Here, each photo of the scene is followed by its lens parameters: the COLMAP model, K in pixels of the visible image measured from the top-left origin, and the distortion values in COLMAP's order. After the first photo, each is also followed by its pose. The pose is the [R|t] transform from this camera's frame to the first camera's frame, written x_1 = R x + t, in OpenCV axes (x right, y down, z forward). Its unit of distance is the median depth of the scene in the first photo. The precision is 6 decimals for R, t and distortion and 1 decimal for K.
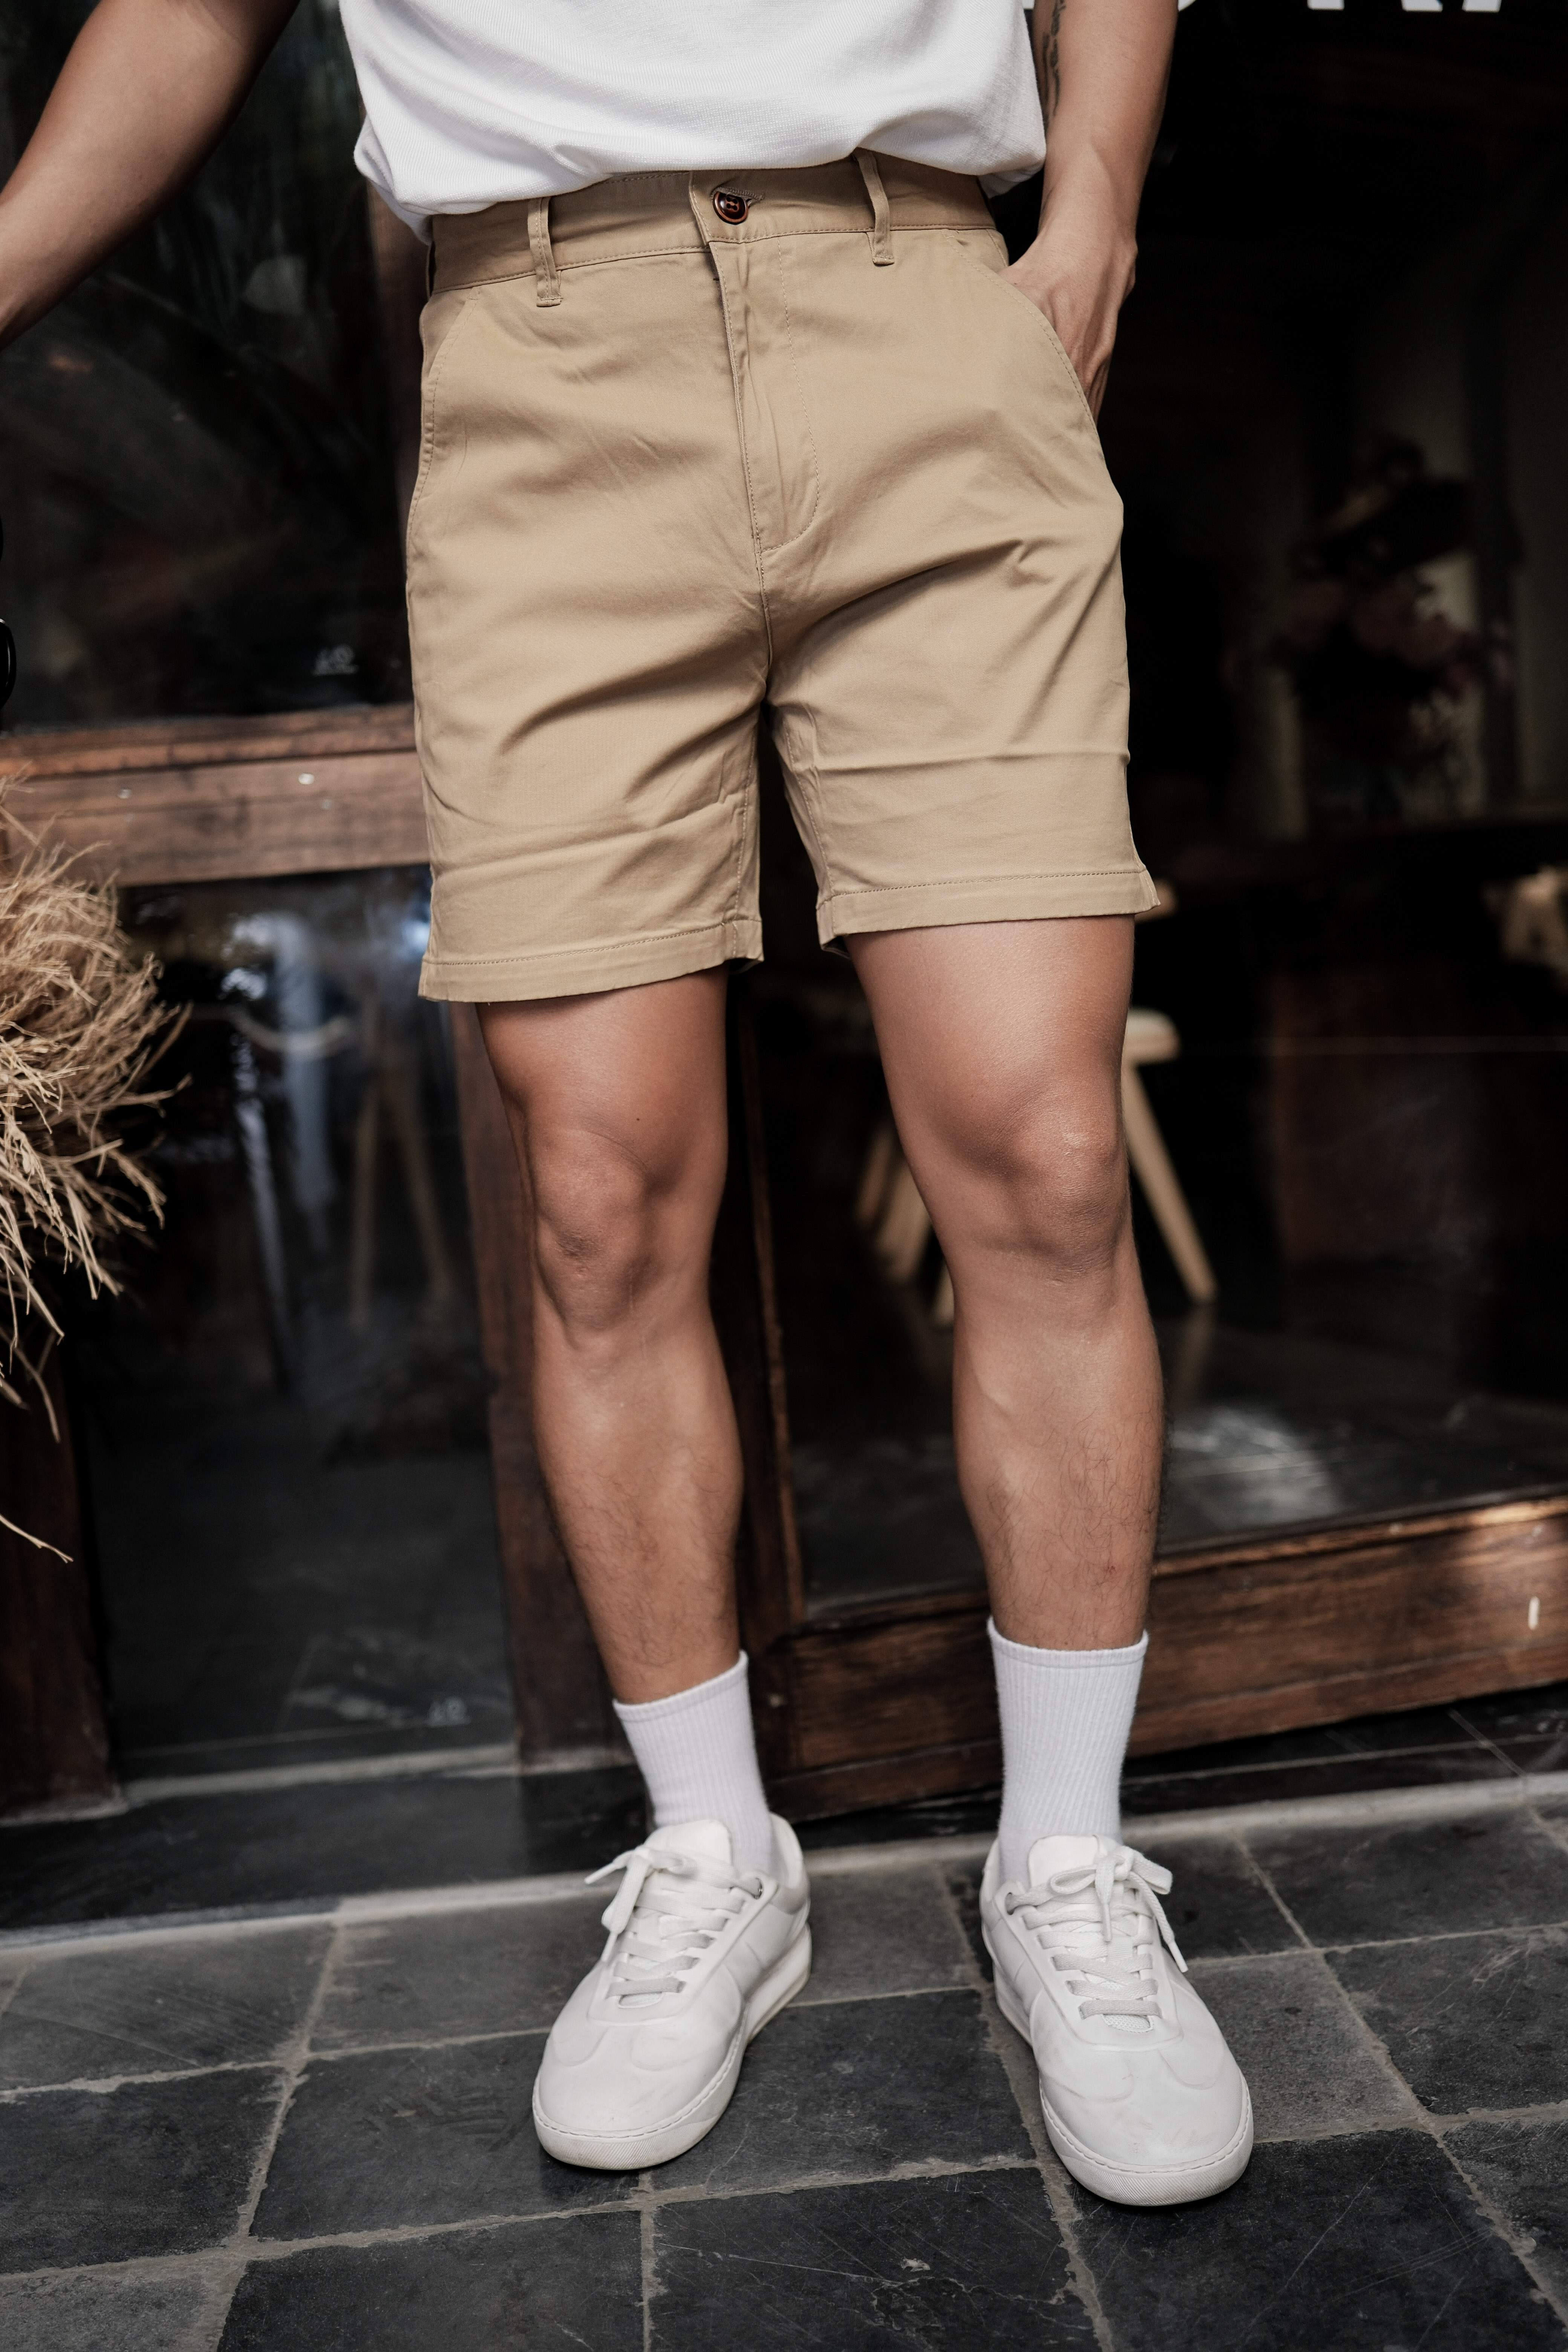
lens RADIAL K [[2334.1, 0, 772.3], [0, 2334.1, 1174.6], [0, 0, 1]] dist [0.018907, 0.000000]
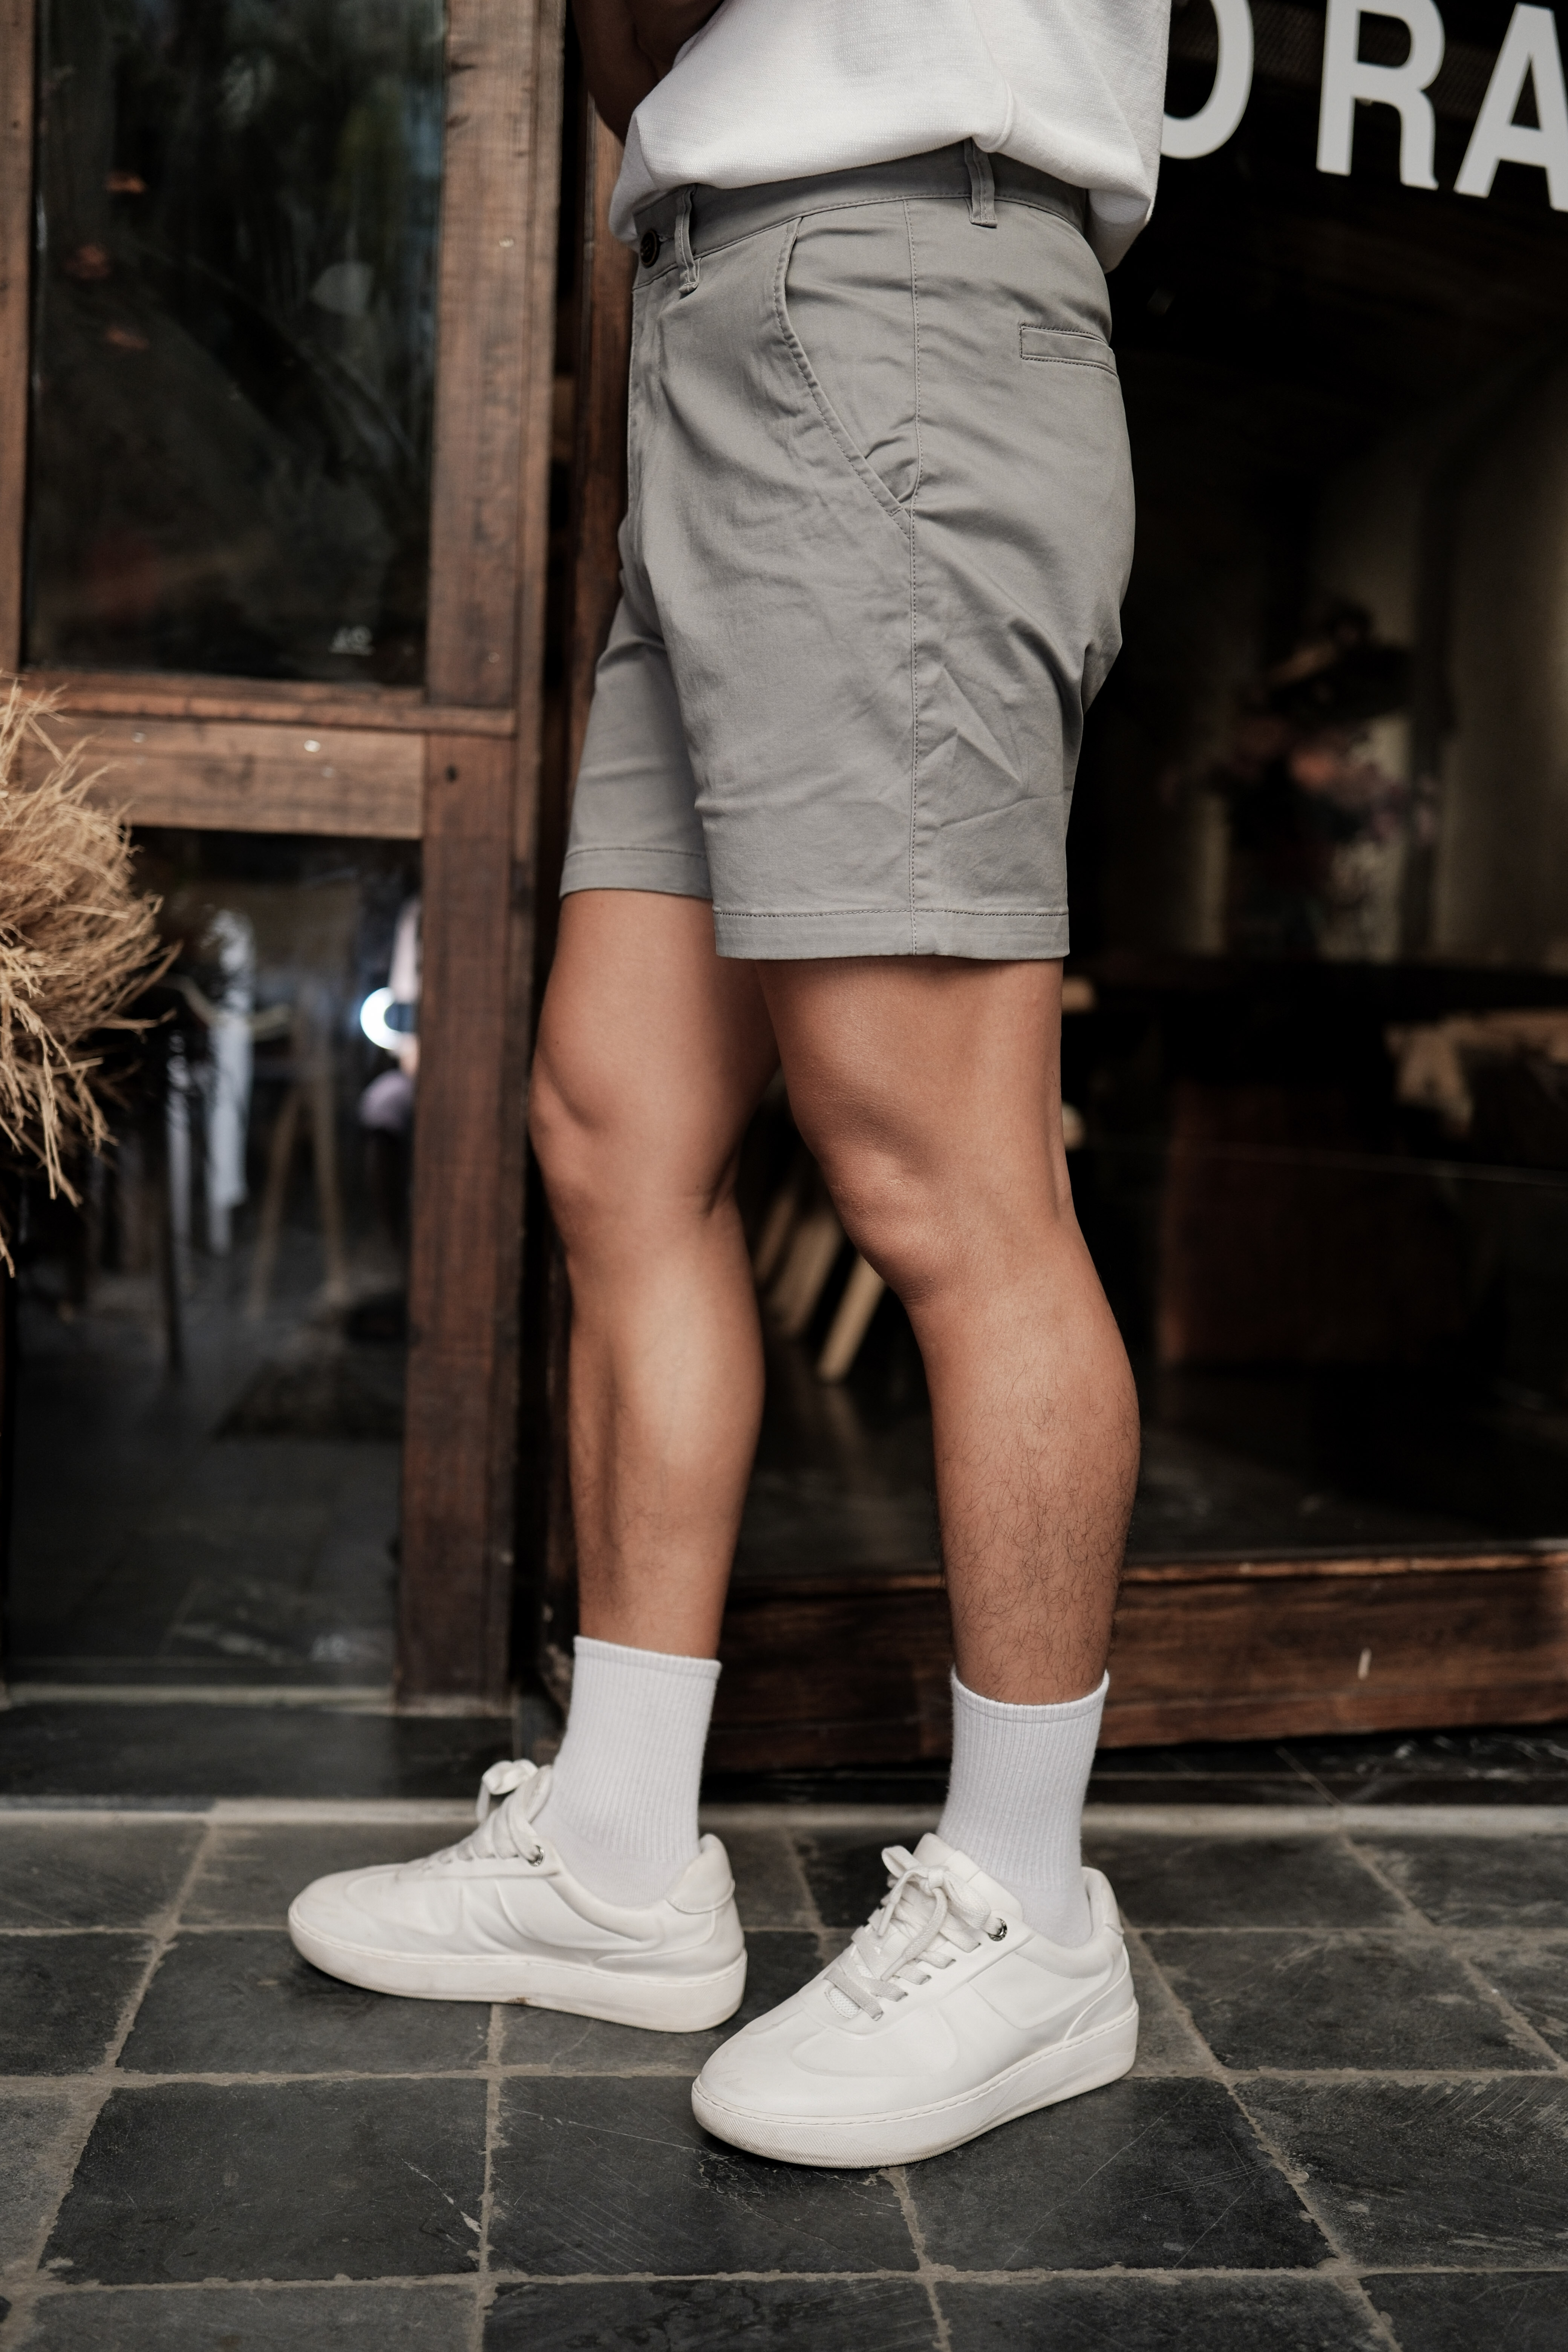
lens RADIAL K [[2334.1, 0, 771.6], [0, 2334.1, 1161.2], [0, 0, 1]] dist [0.018907, 0.000000]
pose [[0.991860, 0.119368, 0.044331, -0.018874], [-0.117330, 0.992024, -0.046057, 0.045814], [-0.049475, 0.040481, 0.997955, -0.065674]]
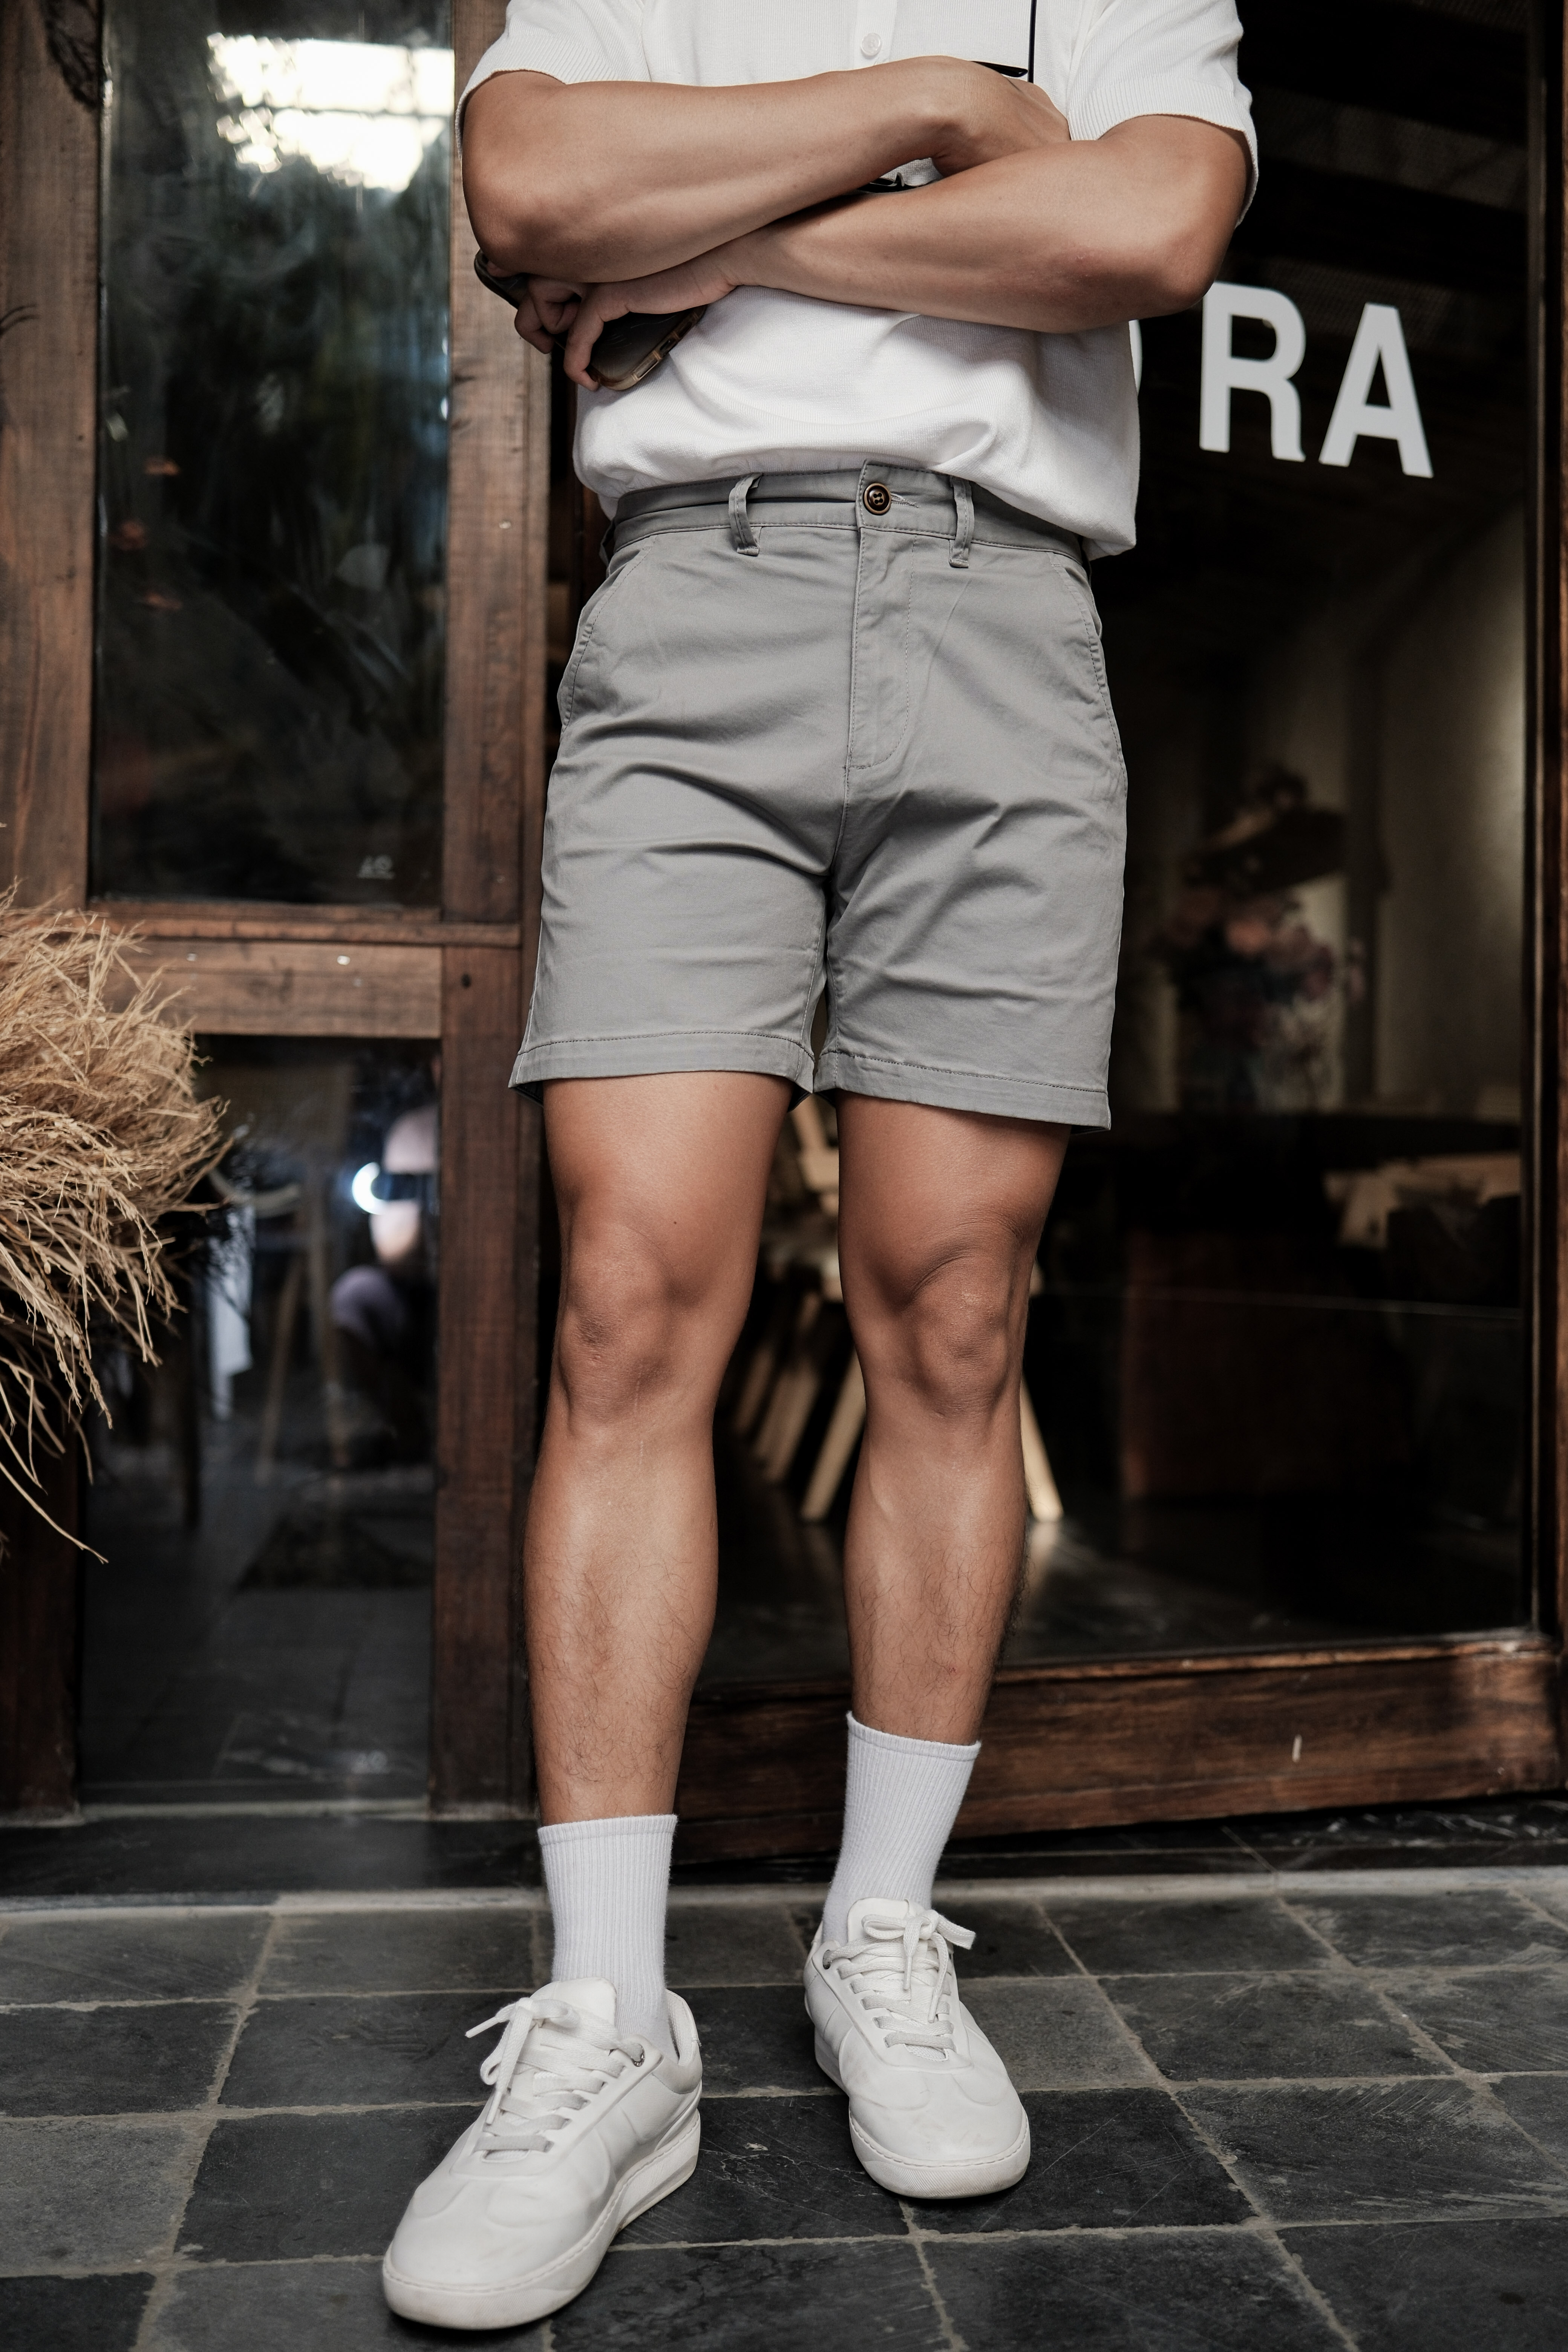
lens RADIAL K [[2334.1, 0, 769.2], [0, 2334.1, 1174.9], [0, 0, 1]] dist [0.018907, 0.000000]
pose [[0.994301, 0.095087, 0.048205, -0.030428], [-0.089442, 0.990102, -0.108157, 0.056802], [-0.058012, 0.103229, 0.992964, -0.220886]]
